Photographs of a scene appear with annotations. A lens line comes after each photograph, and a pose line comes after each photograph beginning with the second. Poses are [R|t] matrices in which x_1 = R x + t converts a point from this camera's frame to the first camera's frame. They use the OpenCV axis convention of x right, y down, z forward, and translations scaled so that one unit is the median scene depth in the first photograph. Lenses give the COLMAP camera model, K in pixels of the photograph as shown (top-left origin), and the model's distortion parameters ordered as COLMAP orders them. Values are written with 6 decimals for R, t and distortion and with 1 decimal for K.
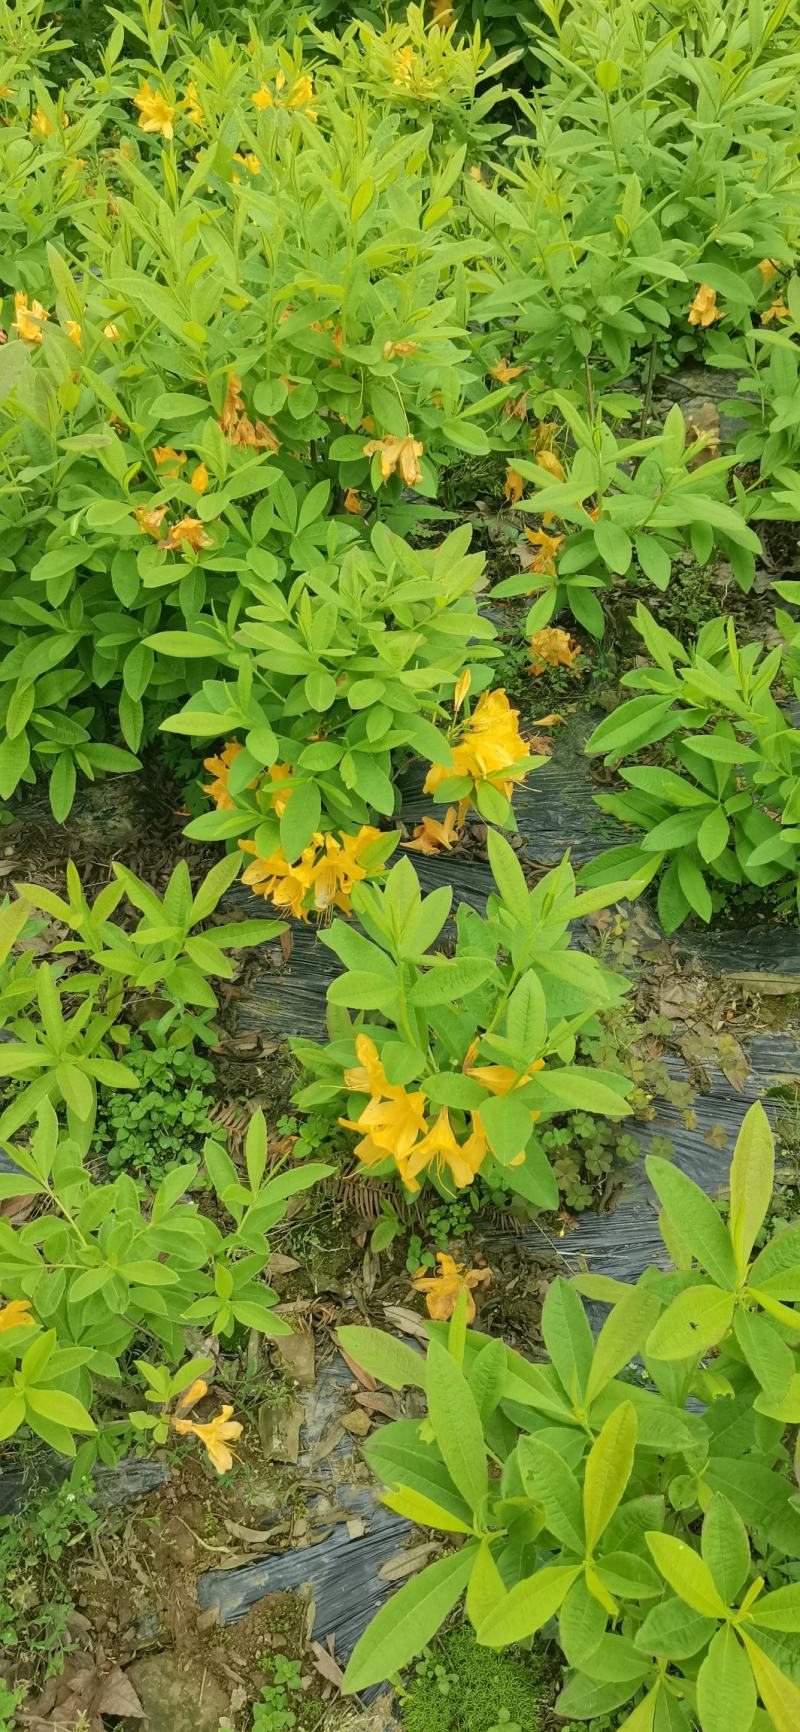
lens RADIAL K [[1376.8, 0, 405.7], [0, 1376.8, 931.1], [0, 0, 1]] dist [0.004606, -0.014552]
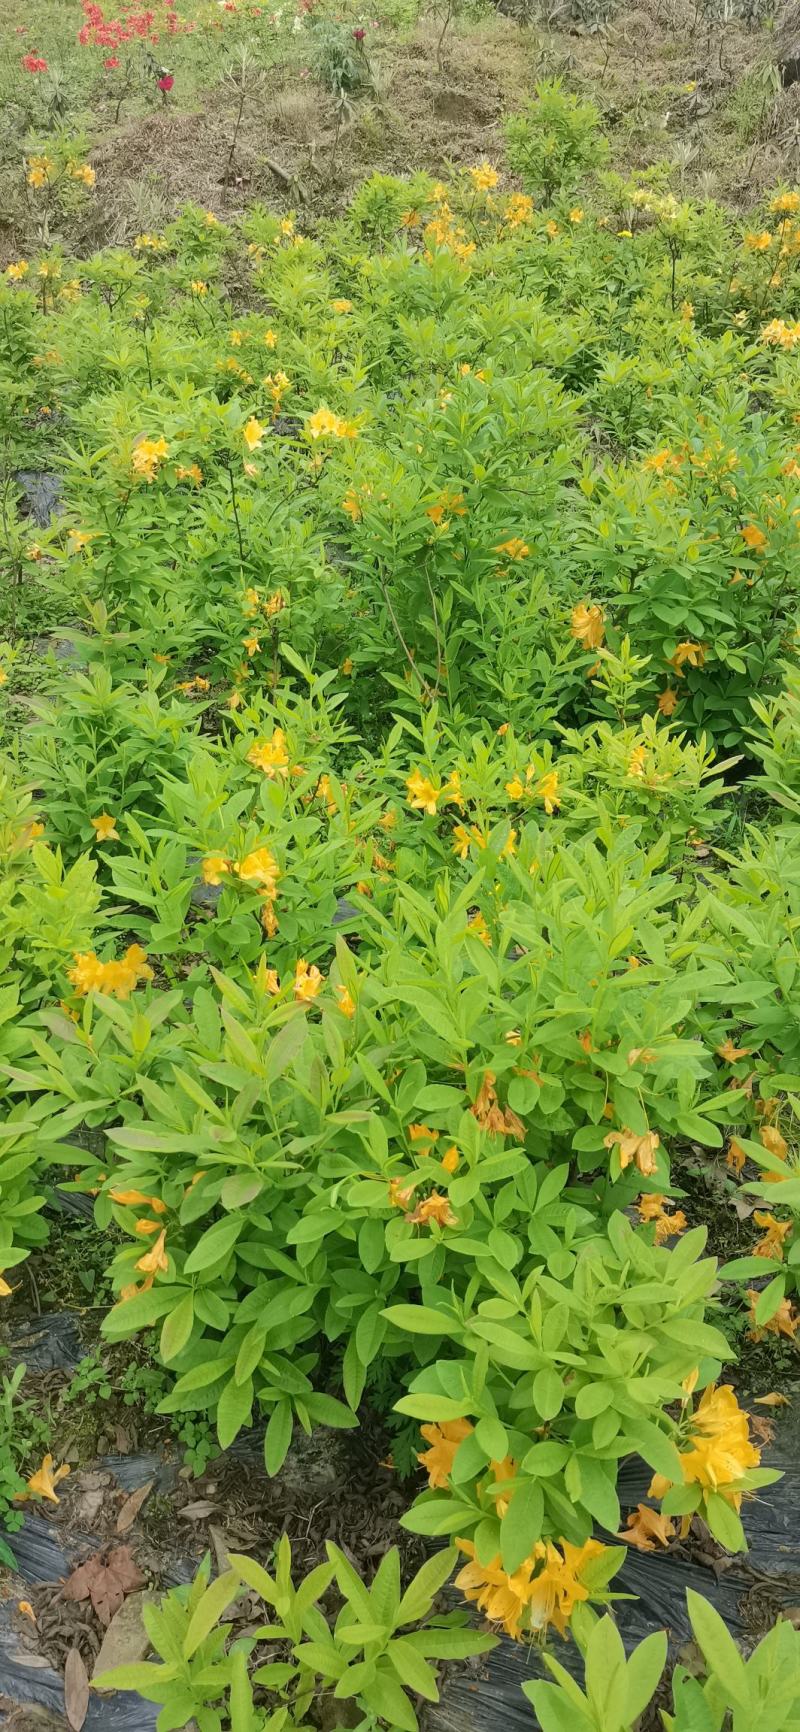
lens RADIAL K [[1376.8, 0, 405.7], [0, 1376.8, 931.1], [0, 0, 1]] dist [0.004606, -0.014552]
pose [[0.986305, 0.057302, -0.154661, -0.027197], [-0.115678, 0.908738, -0.401017, -0.053803], [0.117567, 0.413415, 0.902921, -0.049842]]
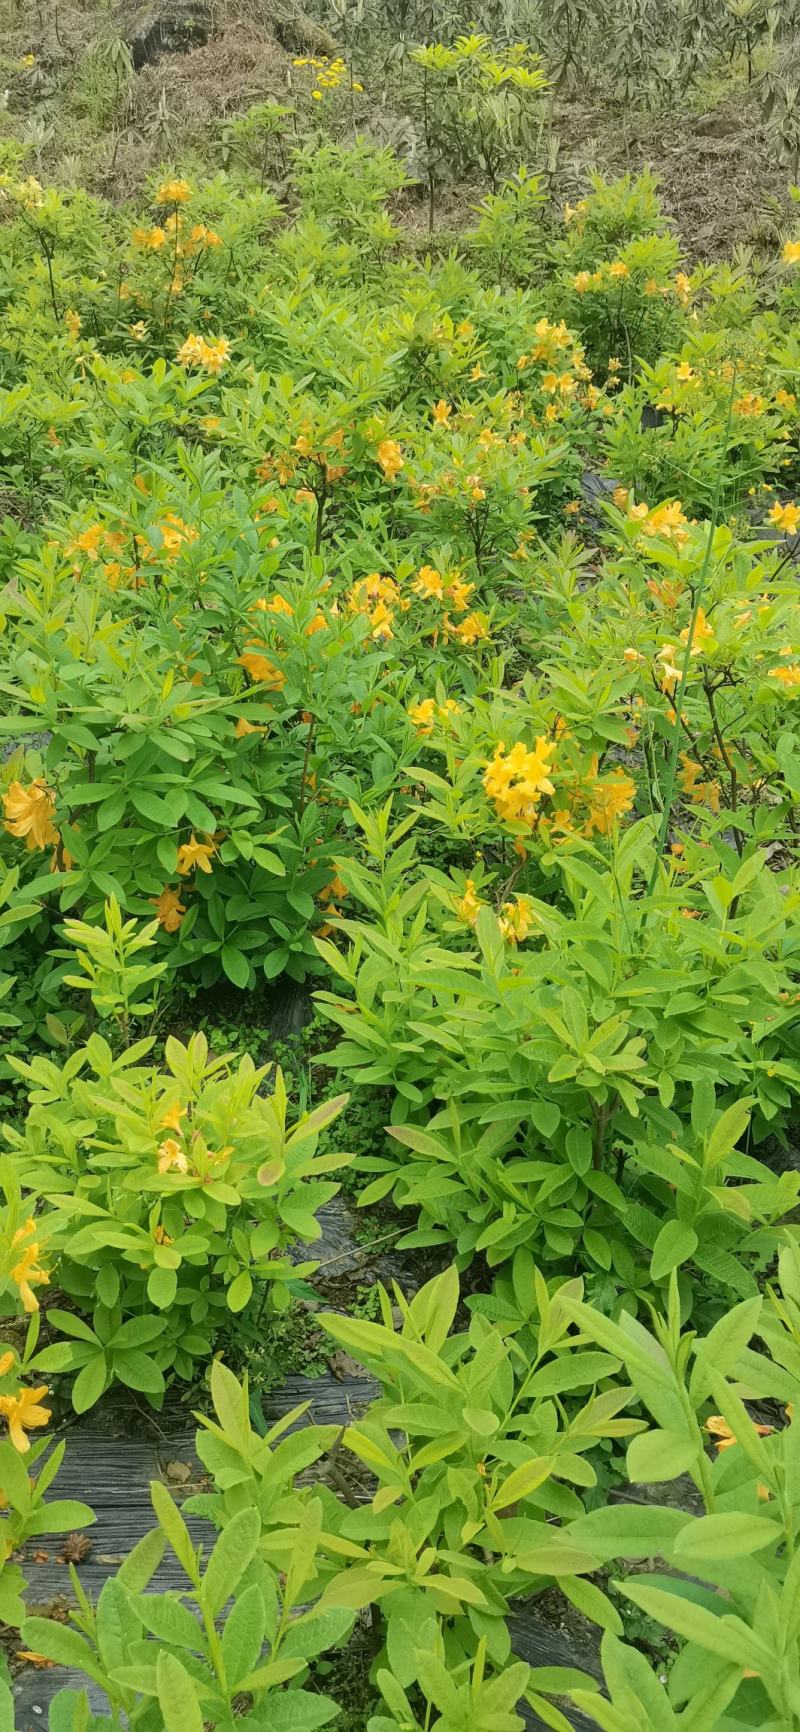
lens RADIAL K [[1376.8, 0, 405.7], [0, 1376.8, 931.1], [0, 0, 1]] dist [0.004606, -0.014552]
pose [[0.969200, -0.104143, 0.223174, -0.075387], [0.186473, 0.902263, -0.388779, -0.904875], [-0.160873, 0.418420, 0.893893, 0.671595]]
